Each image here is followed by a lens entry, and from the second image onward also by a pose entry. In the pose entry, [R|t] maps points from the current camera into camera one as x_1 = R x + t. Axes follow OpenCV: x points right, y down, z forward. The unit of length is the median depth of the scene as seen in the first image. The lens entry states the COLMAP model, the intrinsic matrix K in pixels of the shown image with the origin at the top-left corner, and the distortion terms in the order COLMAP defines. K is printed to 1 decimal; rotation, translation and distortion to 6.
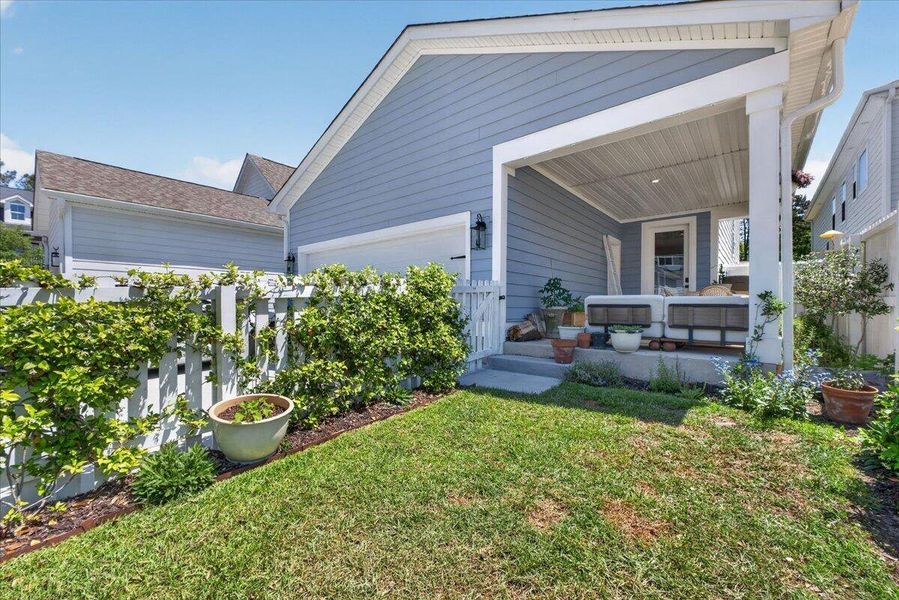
lens RADIAL K [[378.3, 0, 451.7], [0, 378.3, 302.5], [0, 0, 1]] dist [-0.001025, -0.000155]
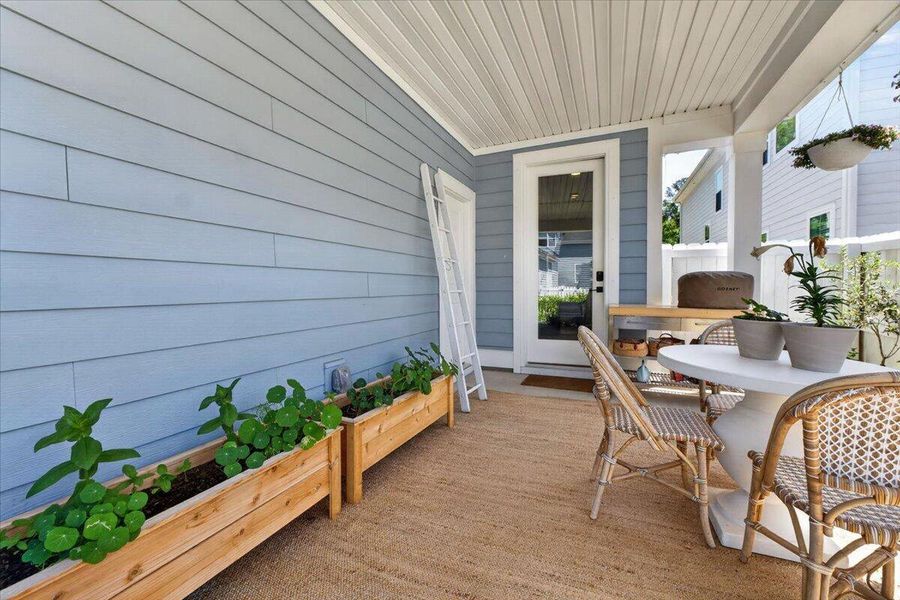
lens RADIAL K [[365.0, 0, 444.2], [0, 365.0, 296.7], [0, 0, 1]] dist [0.000676, 0.000196]
pose [[0.969977, -0.017060, 0.242596, 0.307366], [0.005132, 0.998750, 0.049714, -0.054082], [-0.243141, -0.046976, 0.968853, 0.574881]]
